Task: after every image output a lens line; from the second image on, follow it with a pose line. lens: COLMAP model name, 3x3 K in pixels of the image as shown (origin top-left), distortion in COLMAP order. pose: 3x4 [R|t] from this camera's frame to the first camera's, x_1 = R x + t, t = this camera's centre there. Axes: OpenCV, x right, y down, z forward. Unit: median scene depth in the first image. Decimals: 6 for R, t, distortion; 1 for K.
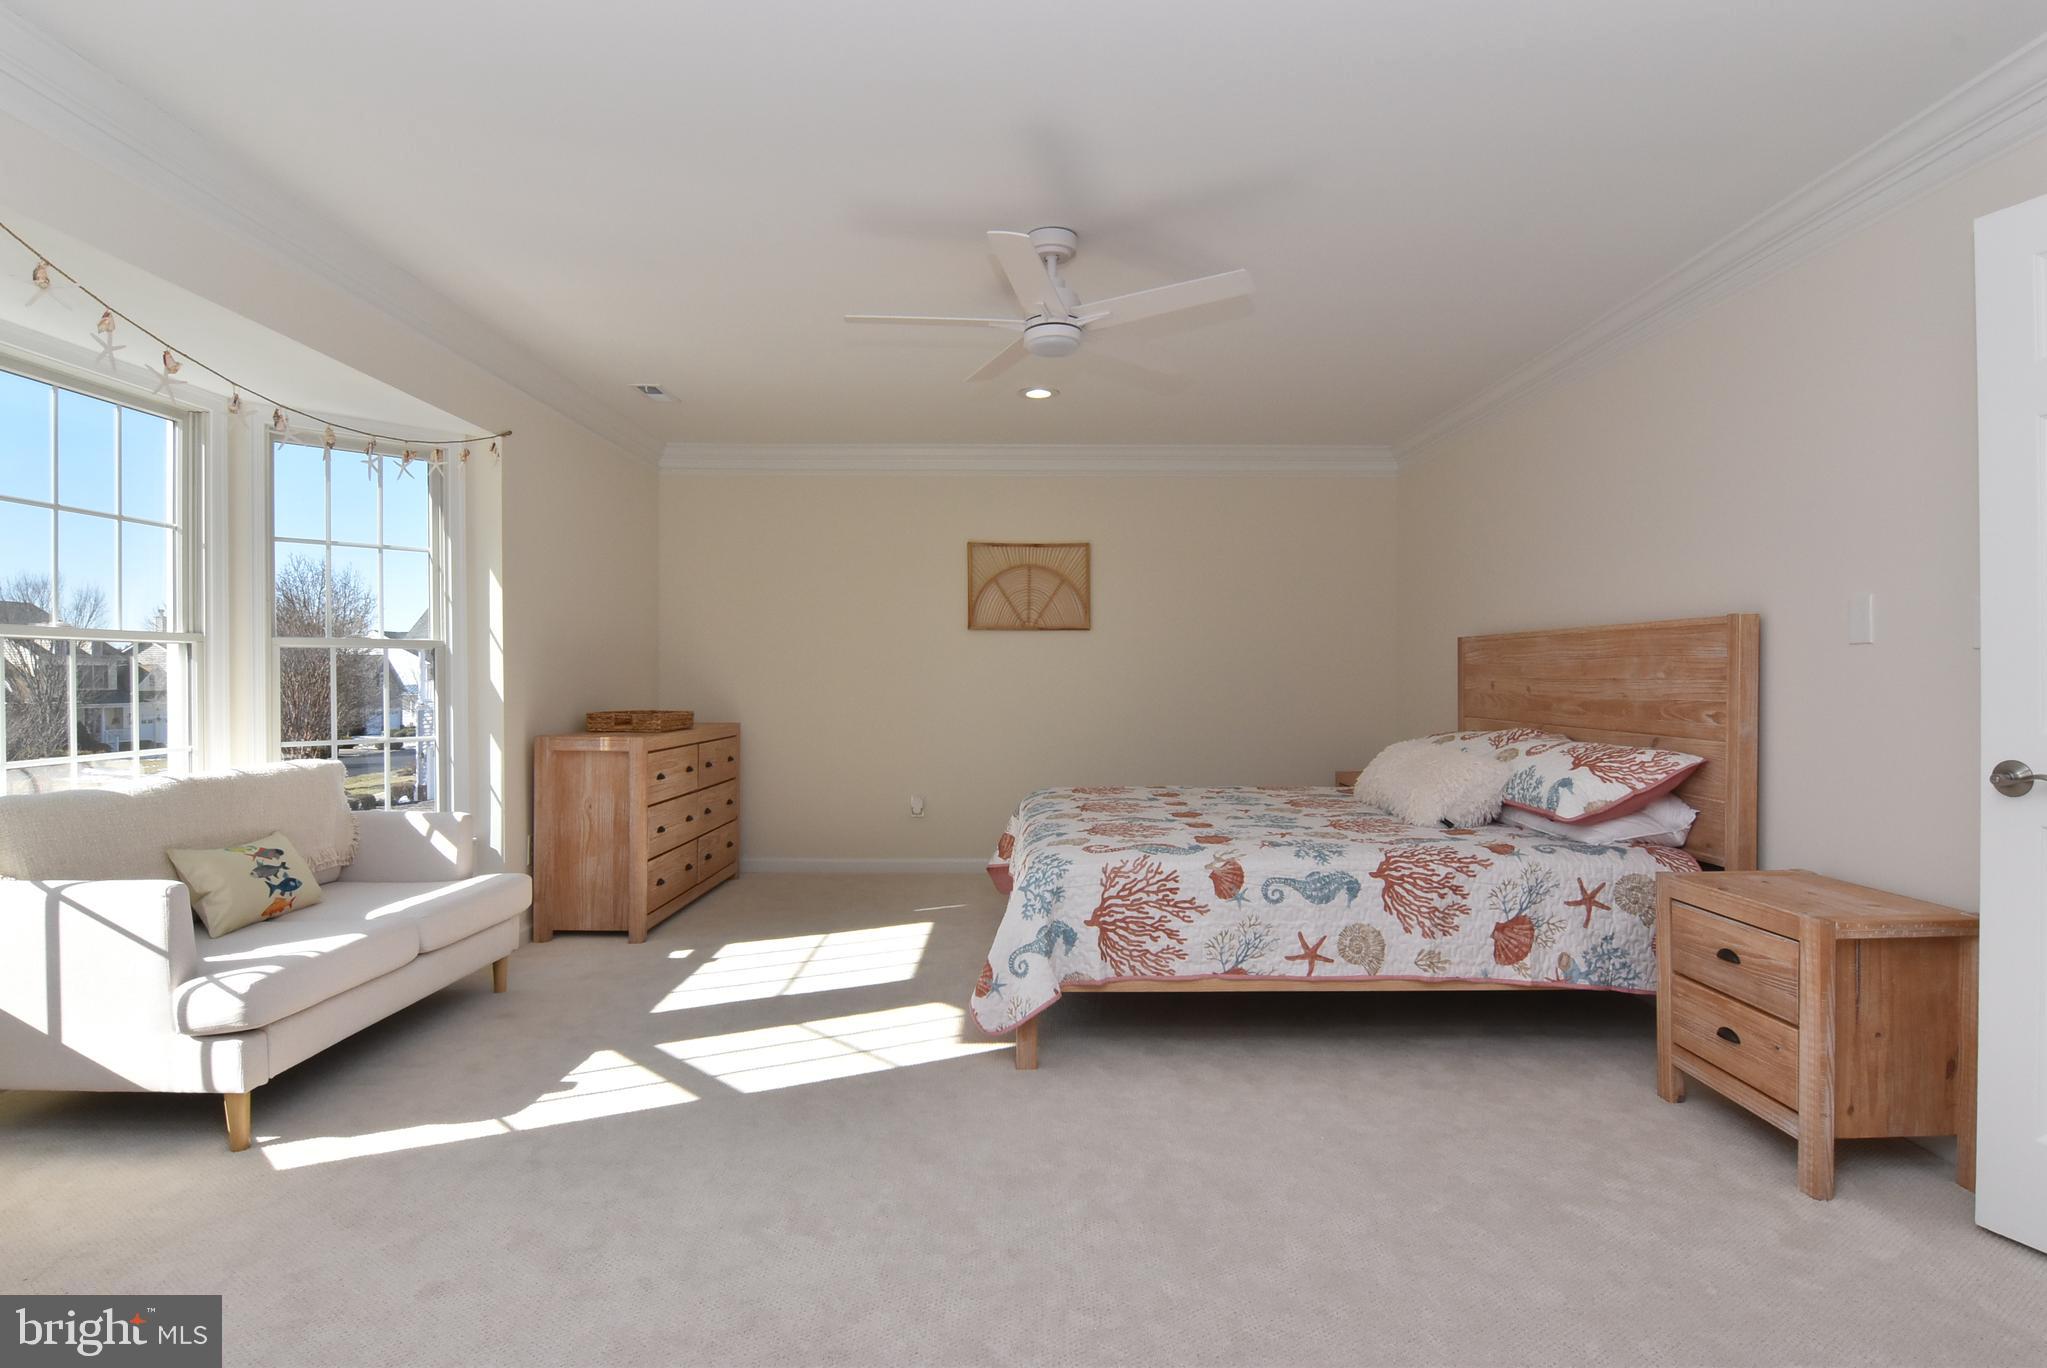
lens RADIAL K [[1086.7, 0, 1029.2], [0, 1086.7, 682.4], [0, 0, 1]] dist [0.006213, -0.021021]
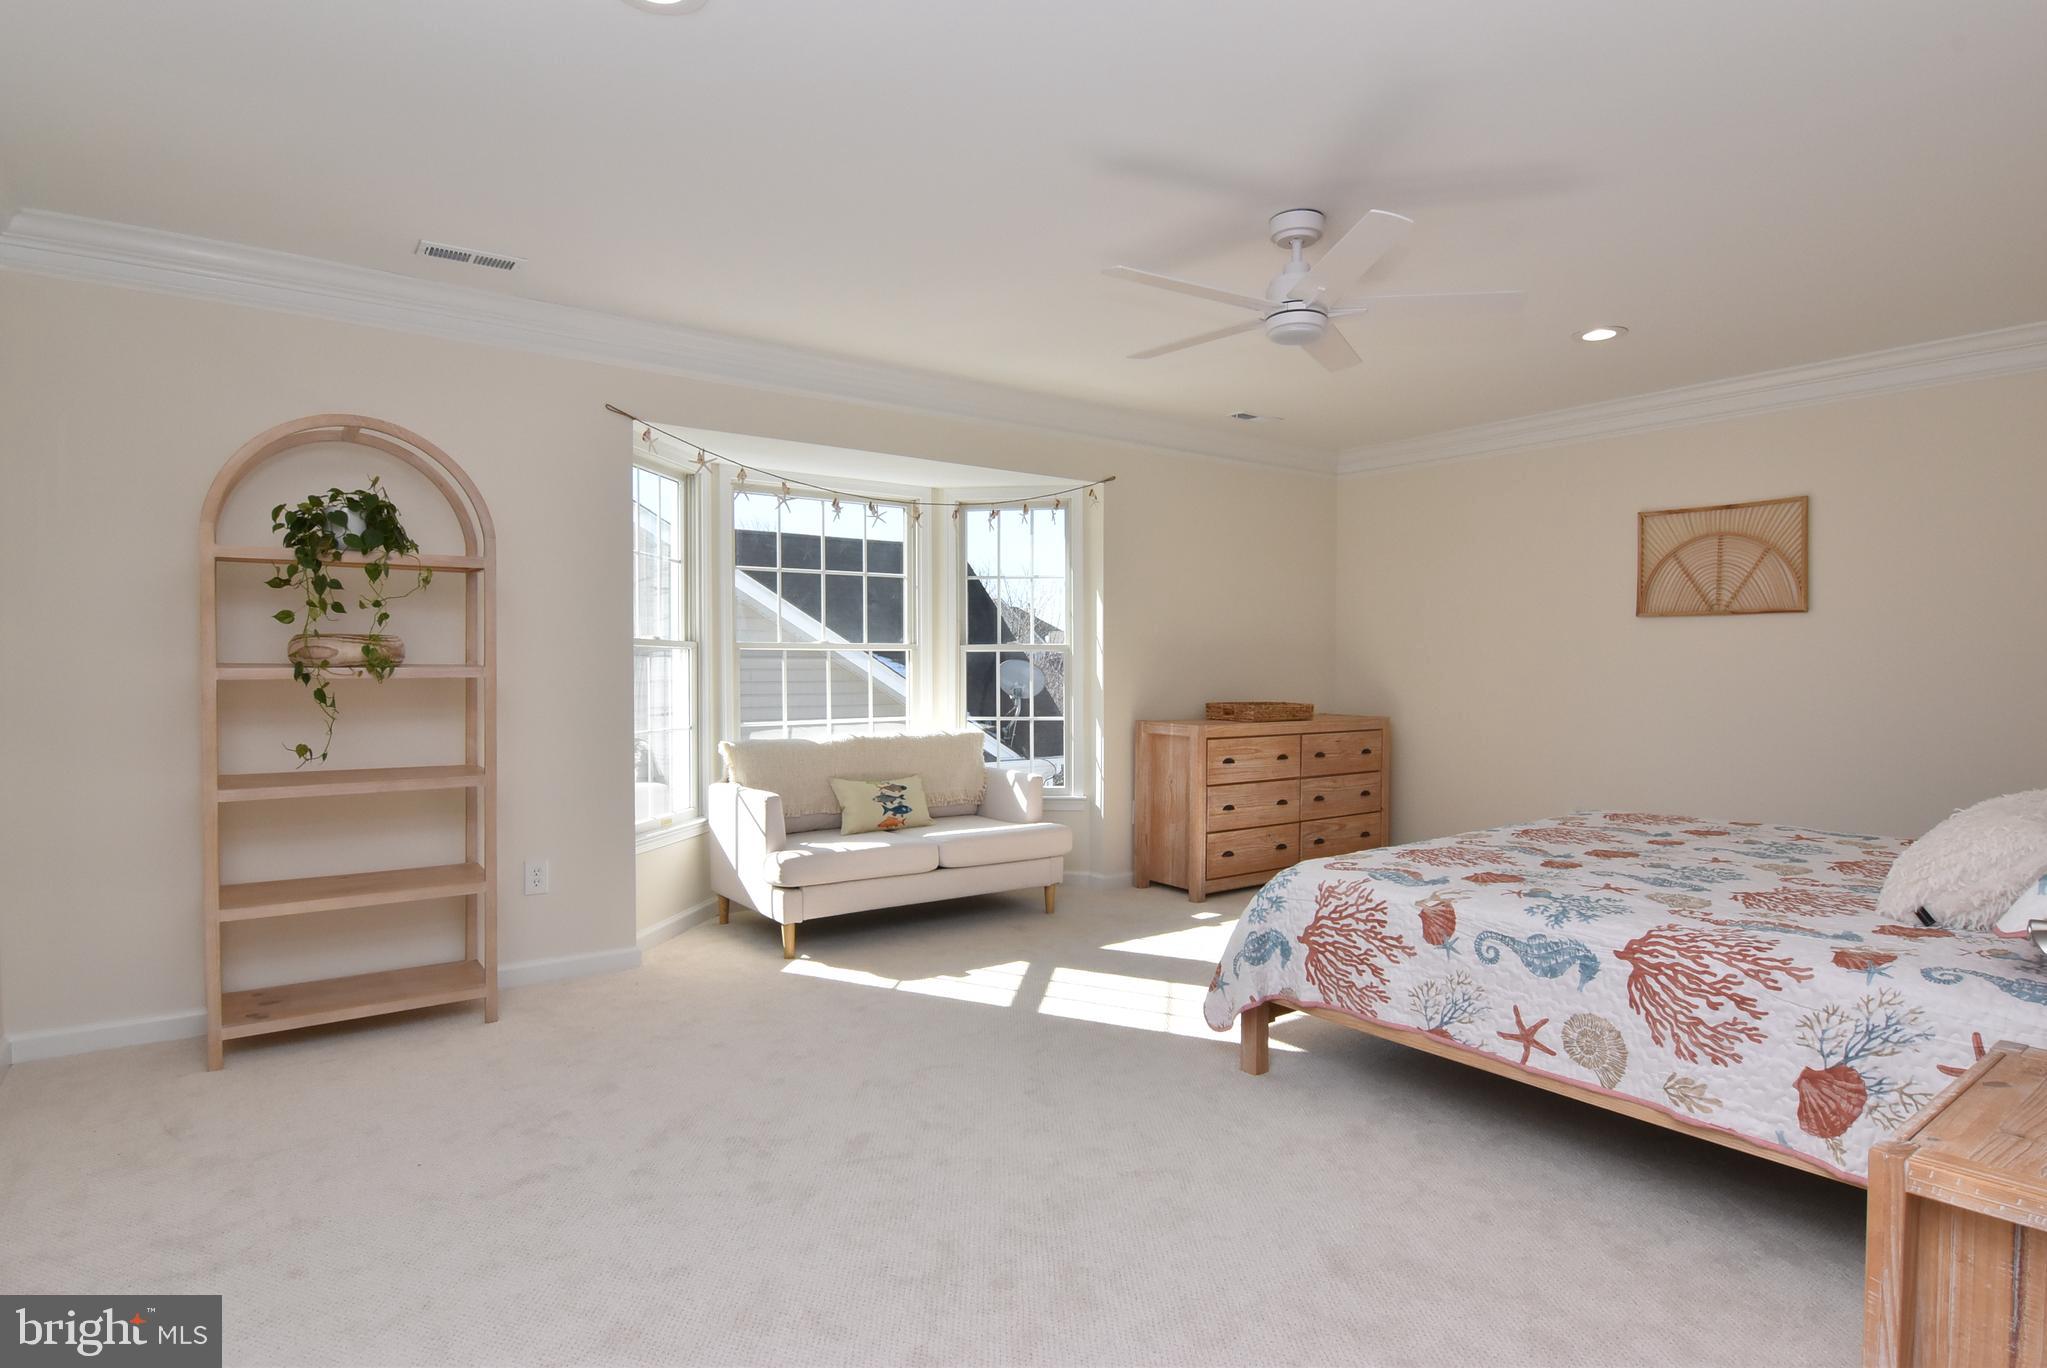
lens RADIAL K [[1074.0, 0, 1023.4], [0, 1074.0, 687.3], [0, 0, 1]] dist [0.001023, -0.022190]
pose [[0.590574, 0.016717, -0.806811, 0.661076], [-0.003762, 0.999832, 0.017963, -0.014414], [0.806975, -0.007573, 0.590537, 0.252539]]
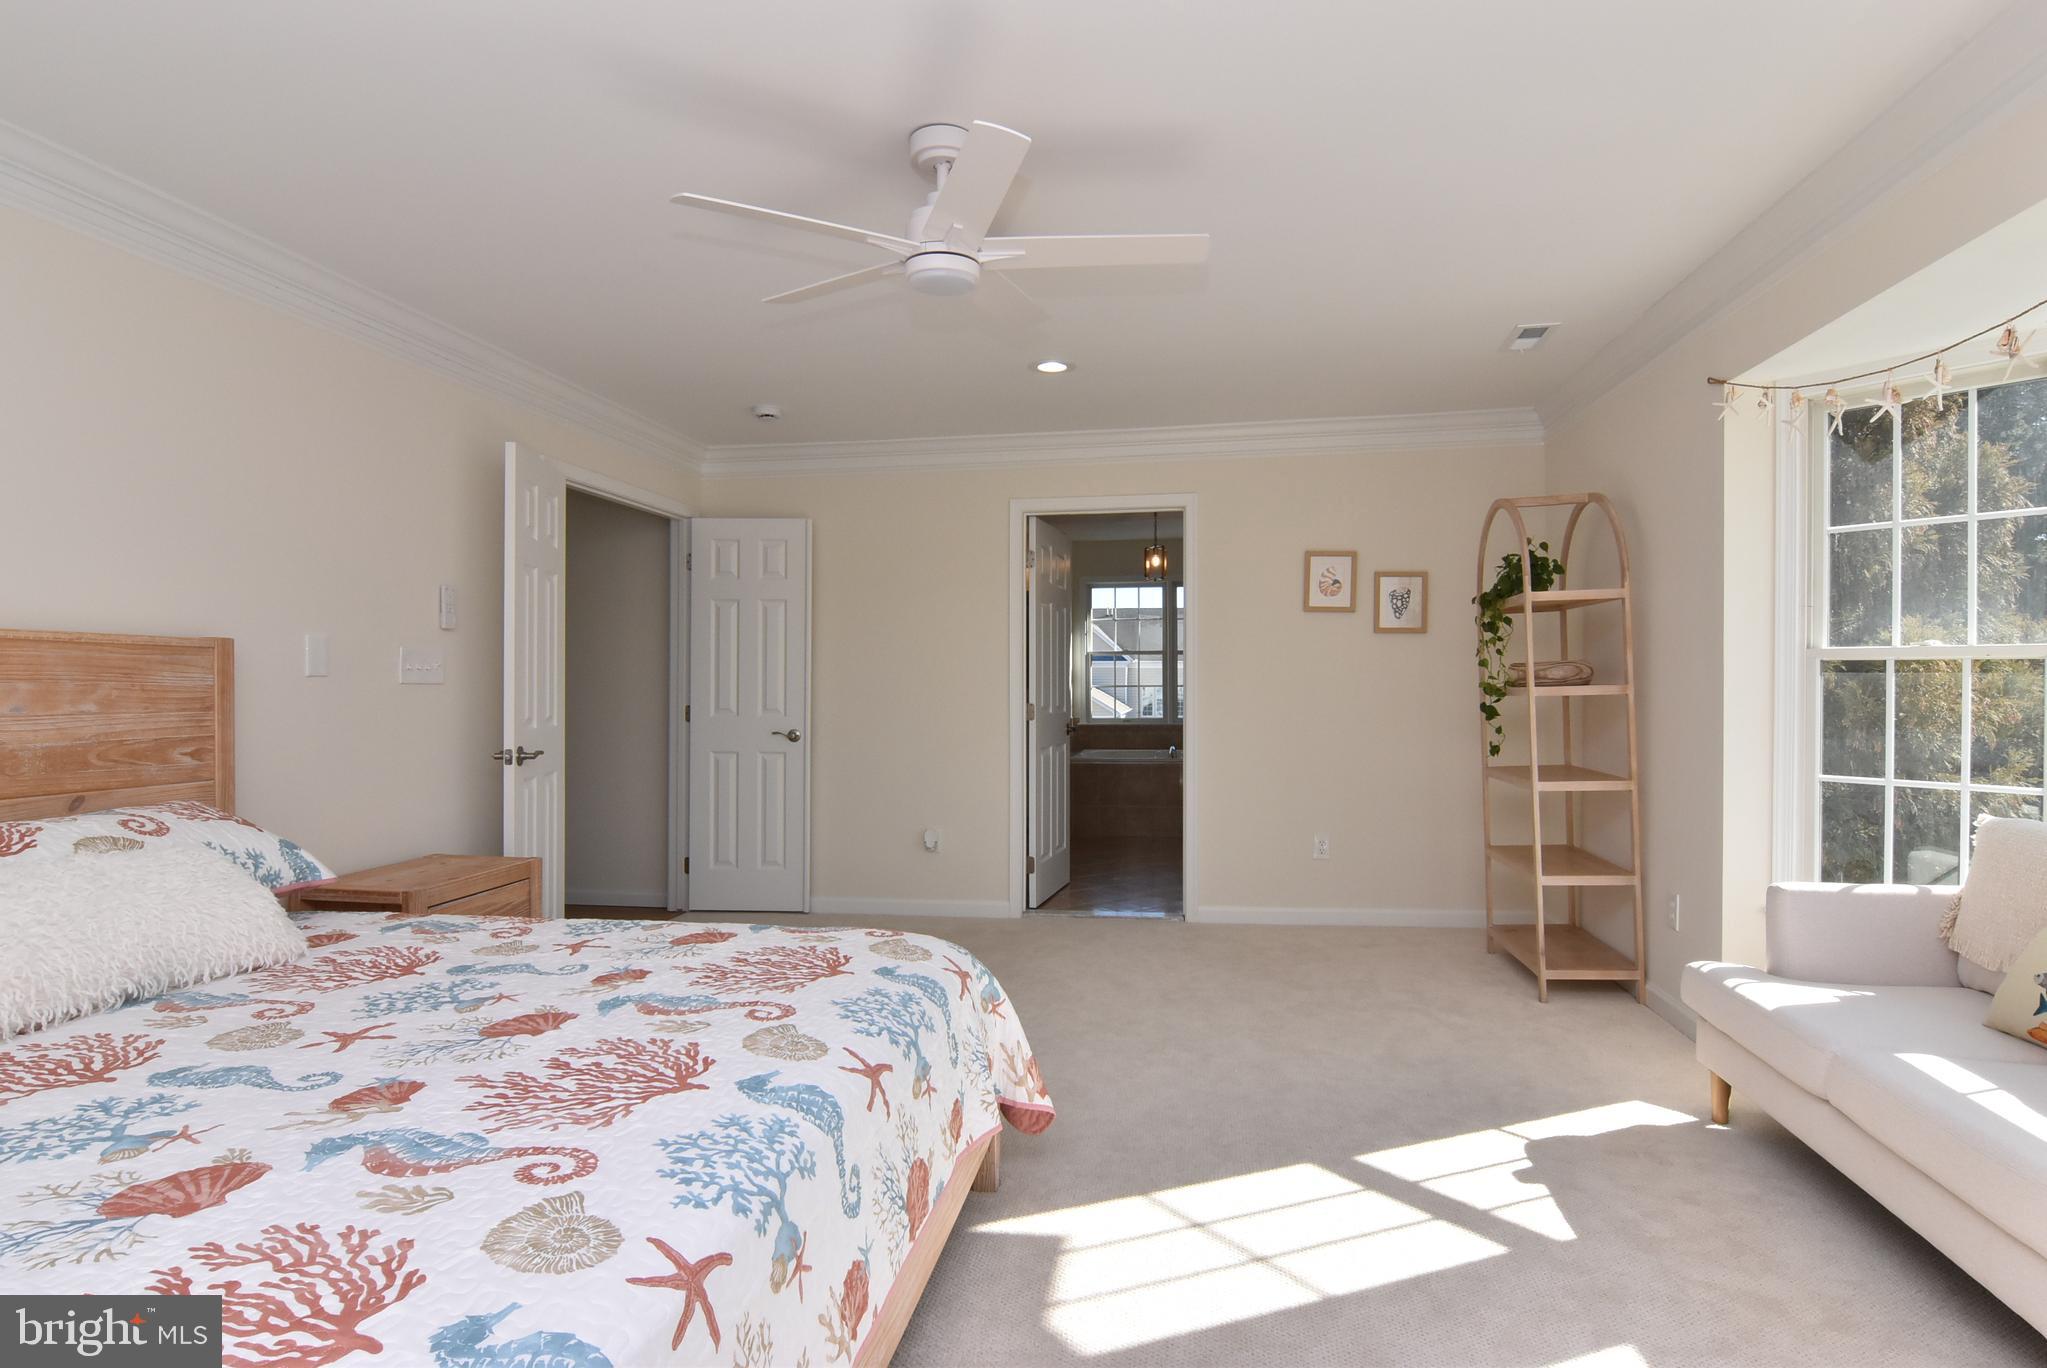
lens RADIAL K [[1086.7, 0, 1029.2], [0, 1086.7, 682.4], [0, 0, 1]] dist [0.006213, -0.021021]
pose [[-0.984819, 0.001126, 0.173583, -0.174879], [0.002288, 0.999976, 0.006496, -0.030349], [-0.173572, 0.006794, -0.984798, 1.814303]]
